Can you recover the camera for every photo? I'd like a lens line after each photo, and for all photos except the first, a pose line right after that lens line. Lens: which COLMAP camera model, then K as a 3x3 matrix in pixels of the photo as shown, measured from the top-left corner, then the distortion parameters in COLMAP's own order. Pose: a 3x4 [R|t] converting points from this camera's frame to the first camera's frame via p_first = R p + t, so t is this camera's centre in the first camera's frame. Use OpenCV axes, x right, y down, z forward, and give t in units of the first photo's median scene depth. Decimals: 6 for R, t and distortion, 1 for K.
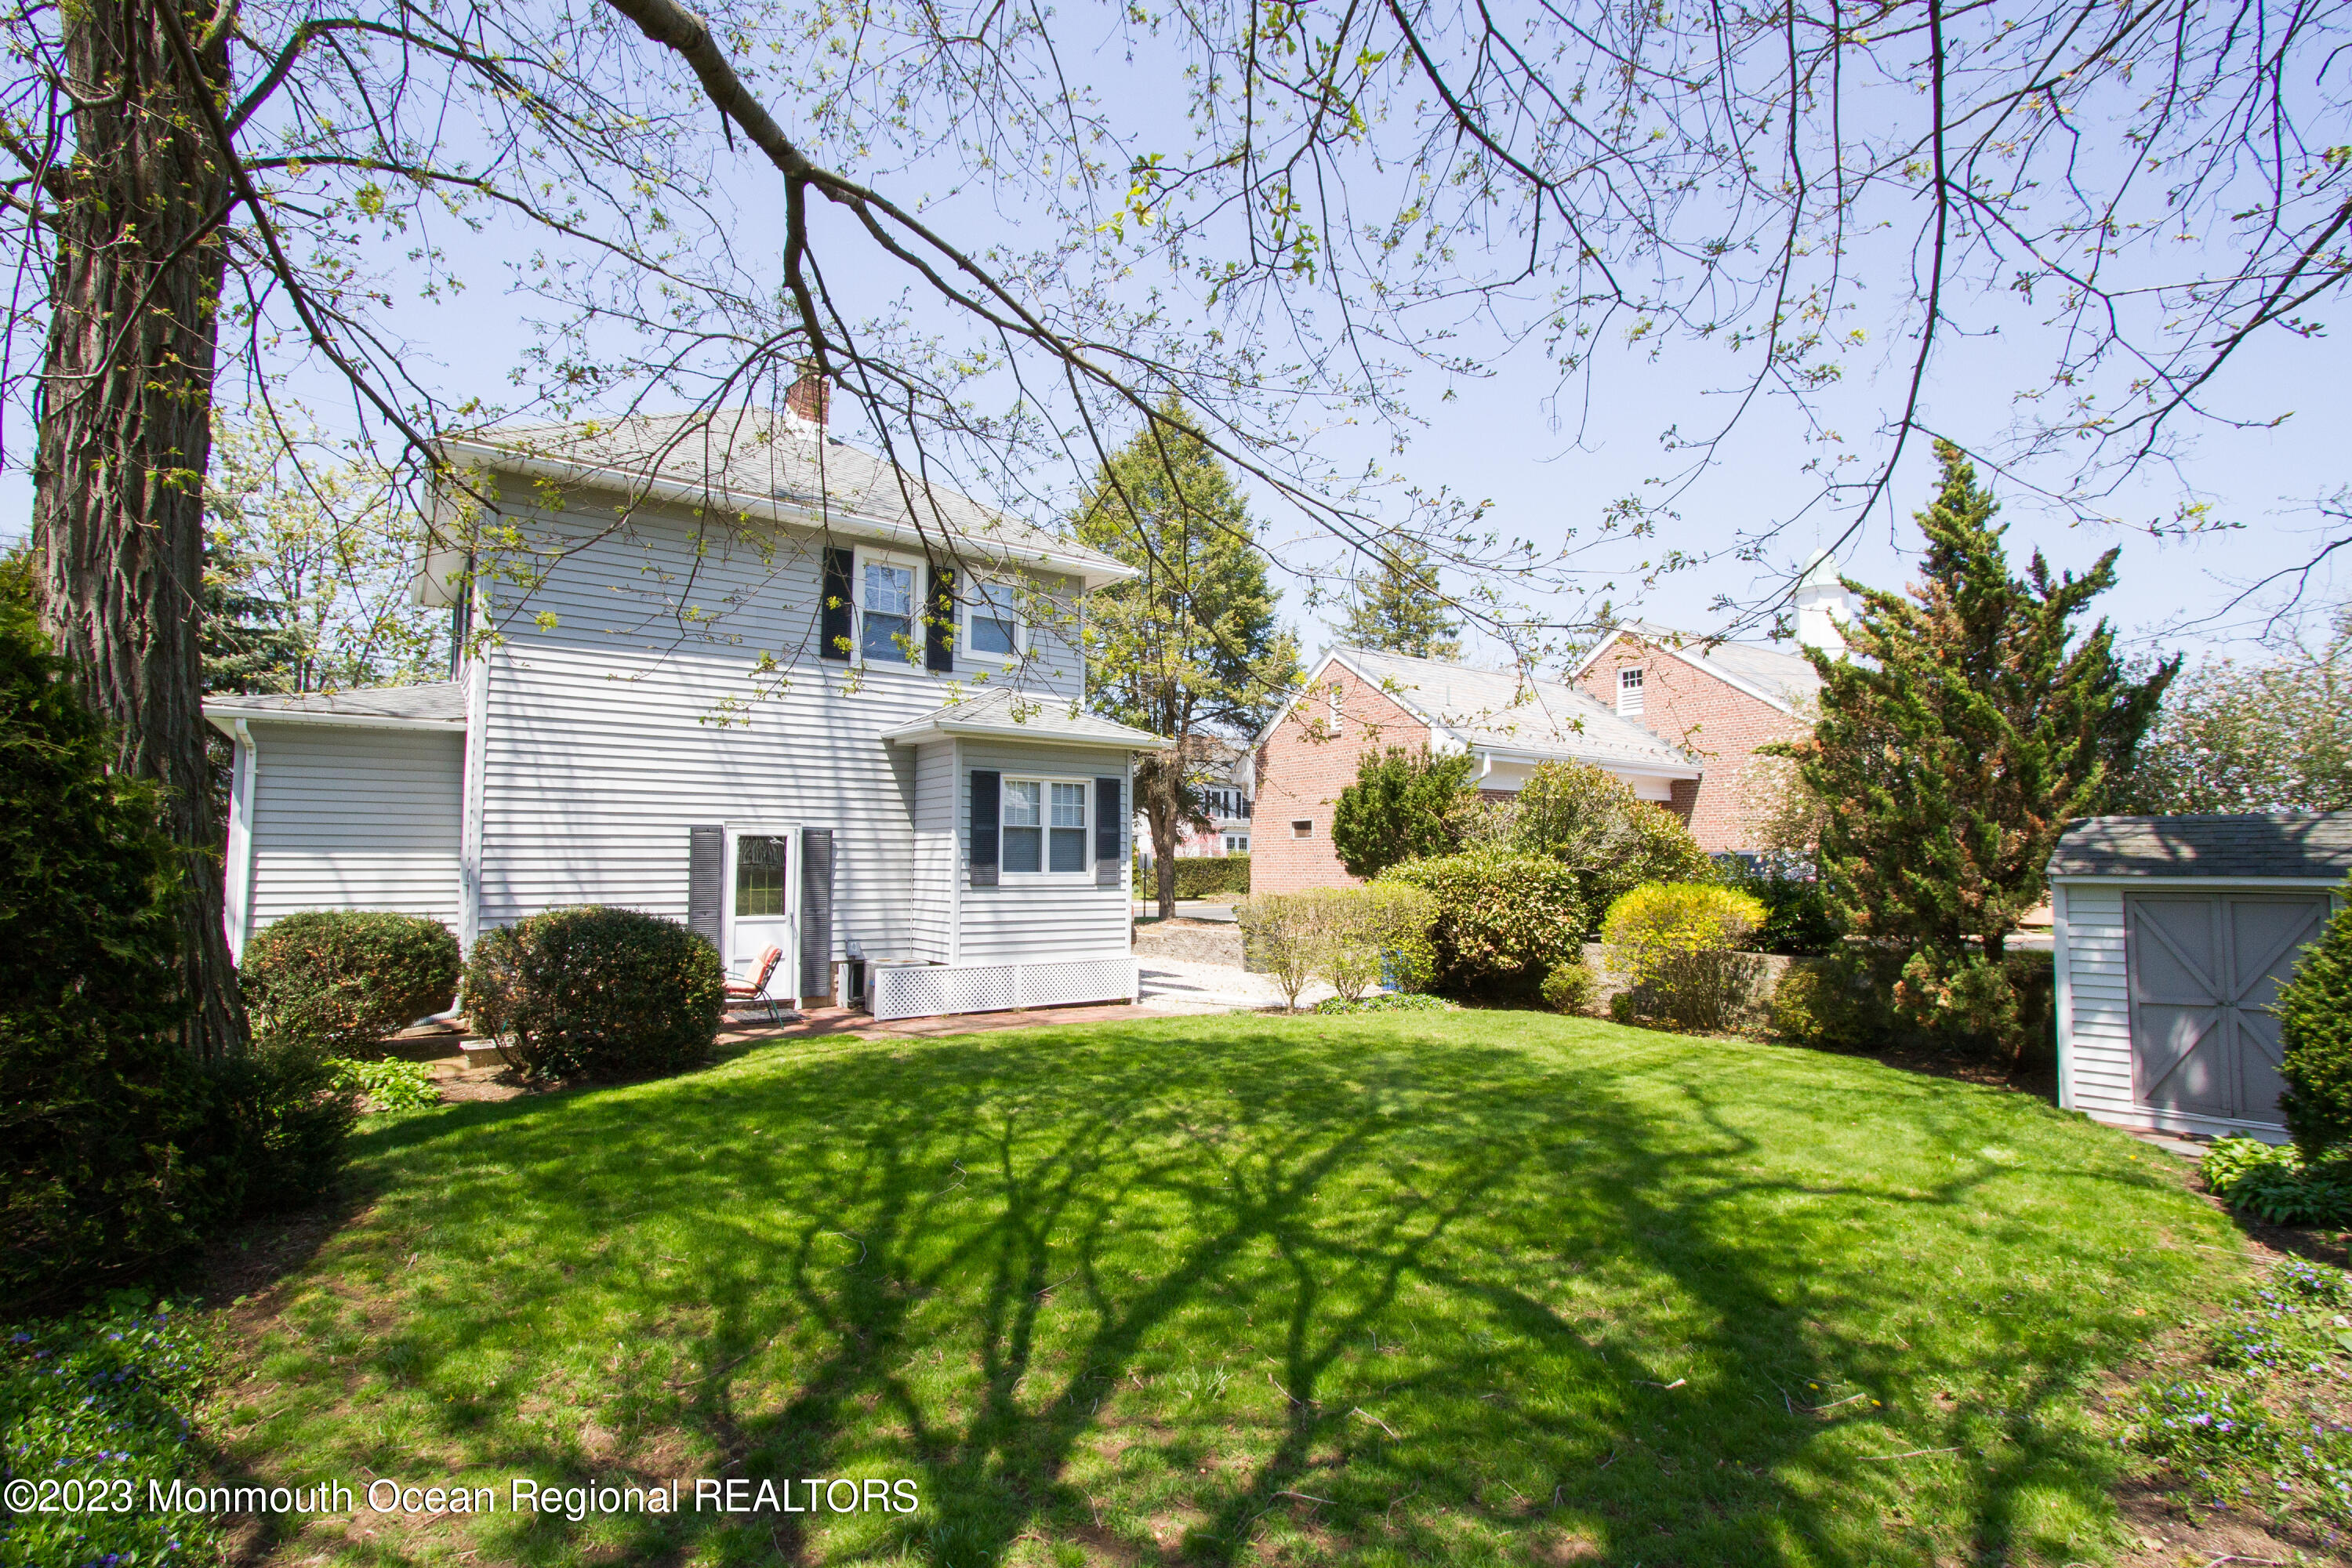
lens RADIAL K [[1081.6, 0, 1179.6], [0, 1081.6, 805.9], [0, 0, 1]] dist [-0.001070, -0.000015]
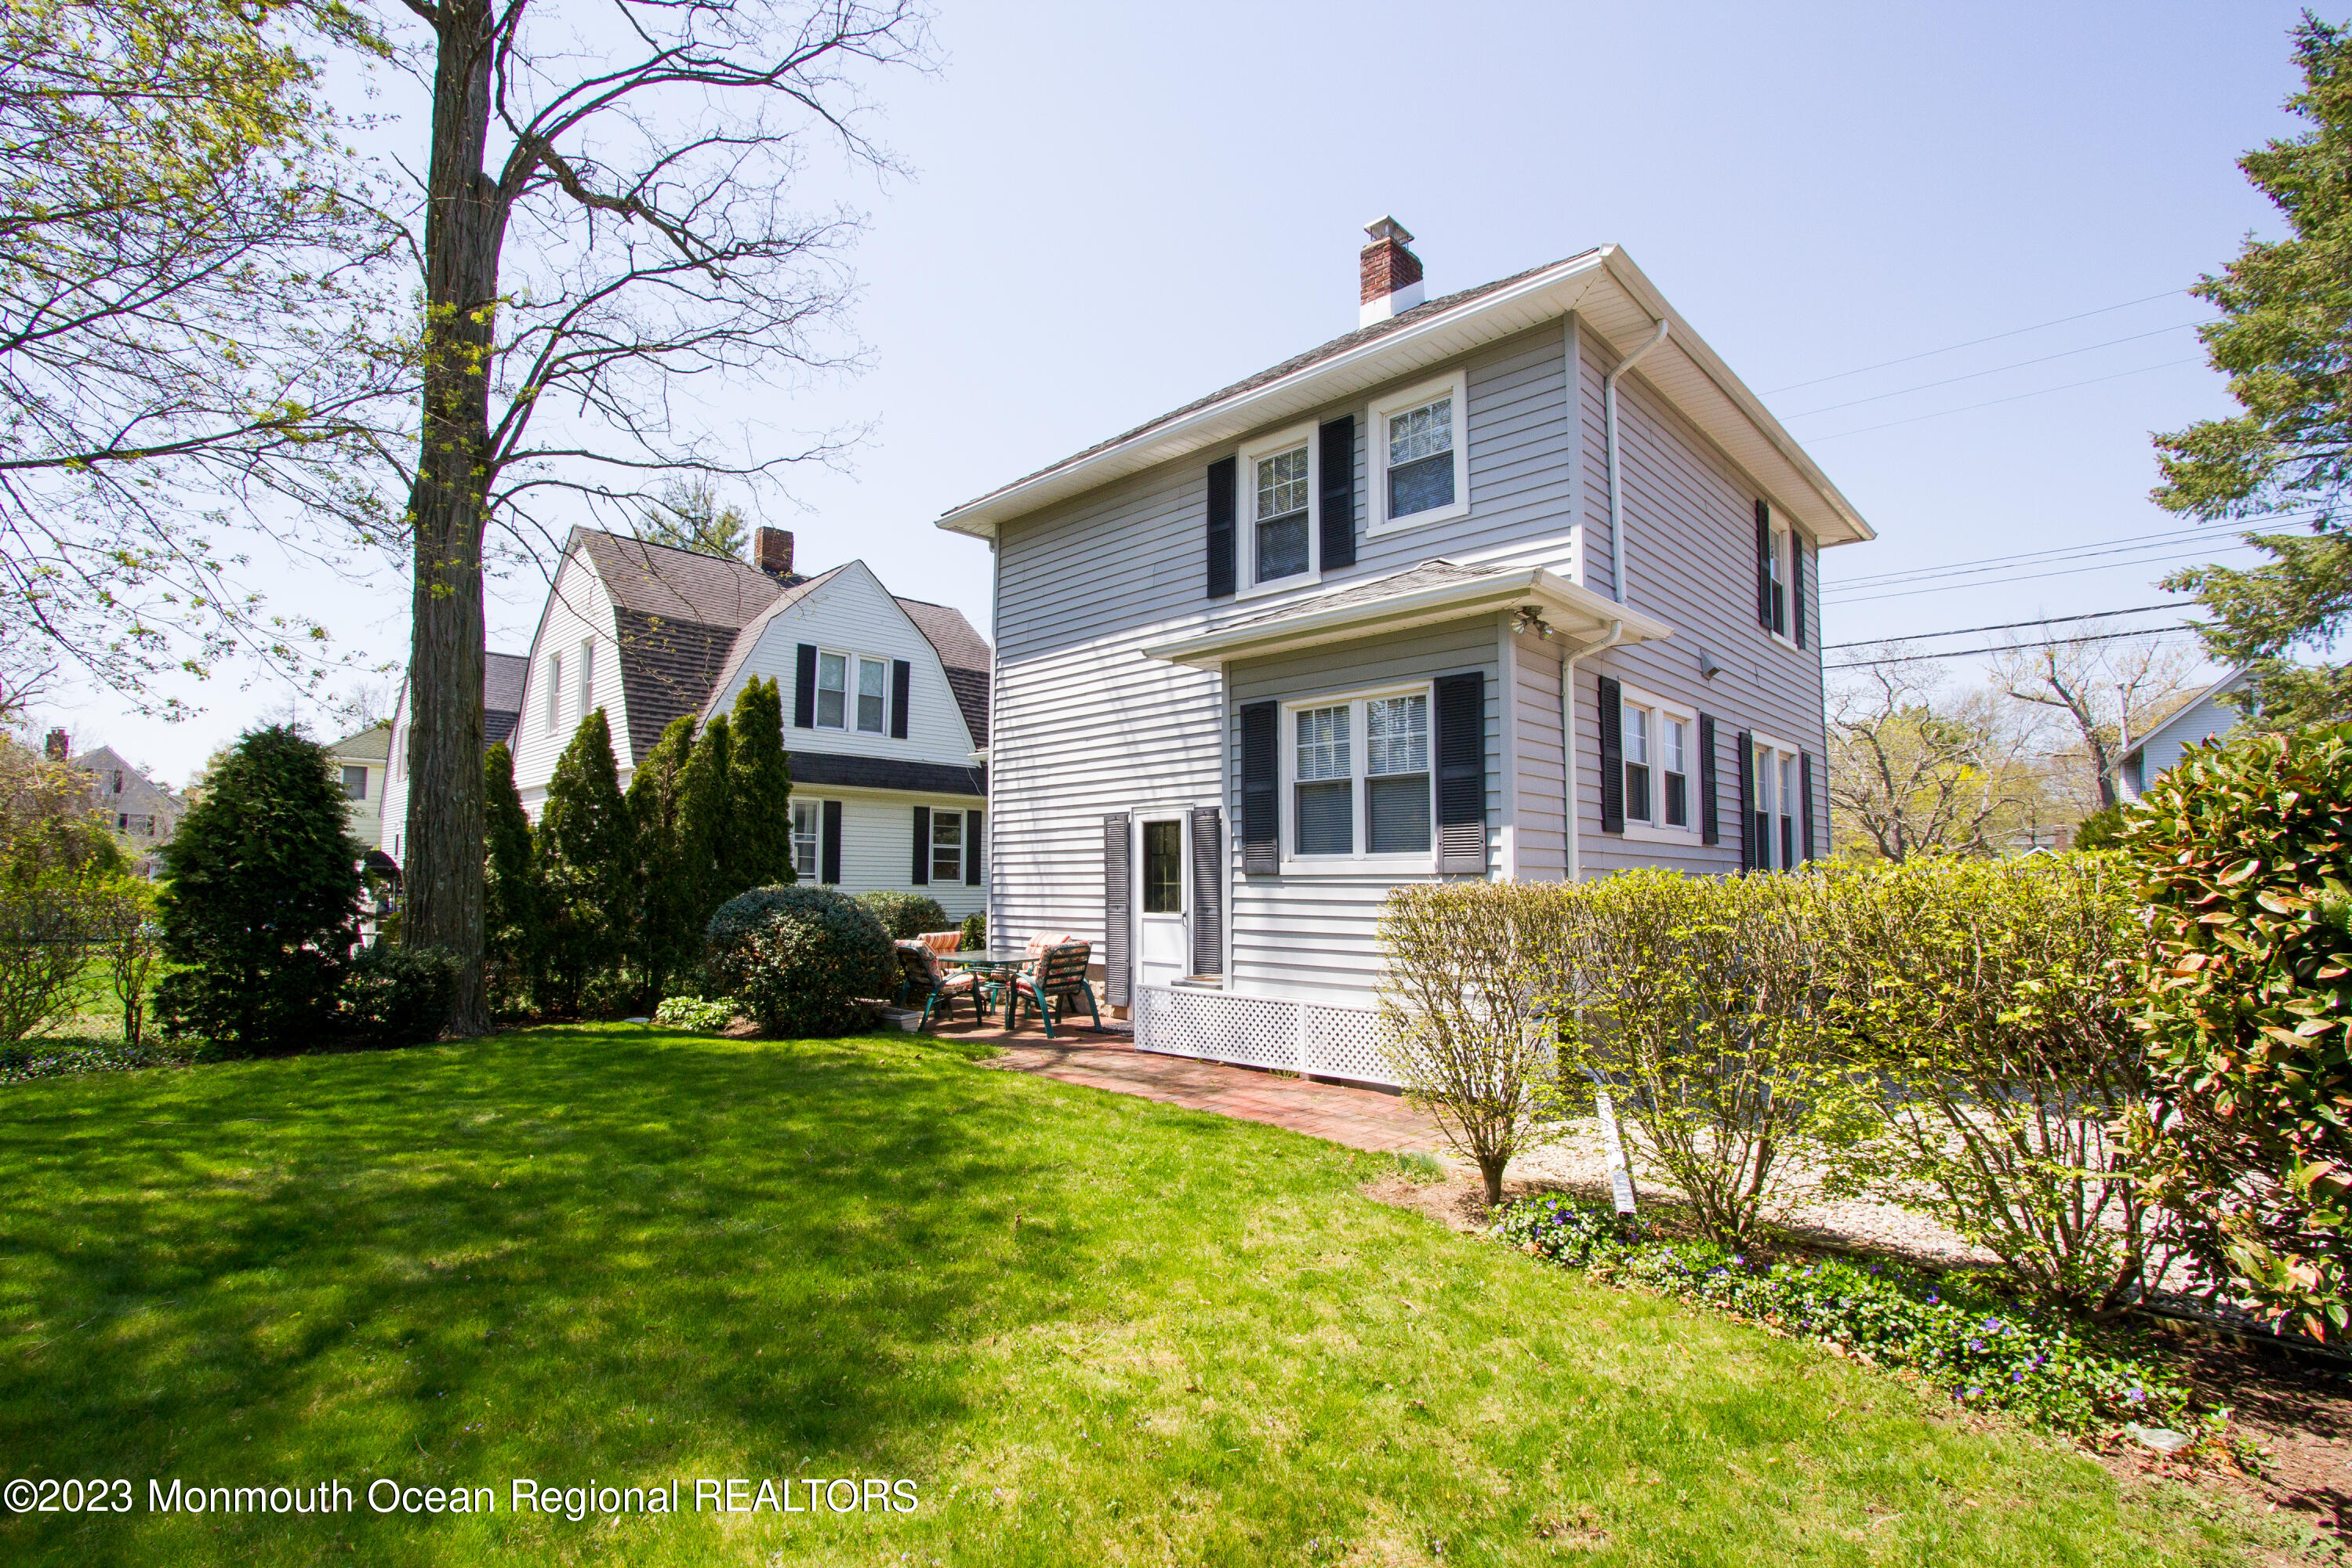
lens RADIAL K [[1081.6, 0, 1179.6], [0, 1081.6, 805.9], [0, 0, 1]] dist [-0.001070, -0.000015]
pose [[0.186312, -0.078785, -0.979327, 0.460318], [0.046285, 0.996377, -0.071351, 0.076590], [0.981400, -0.032034, 0.189284, 0.834397]]
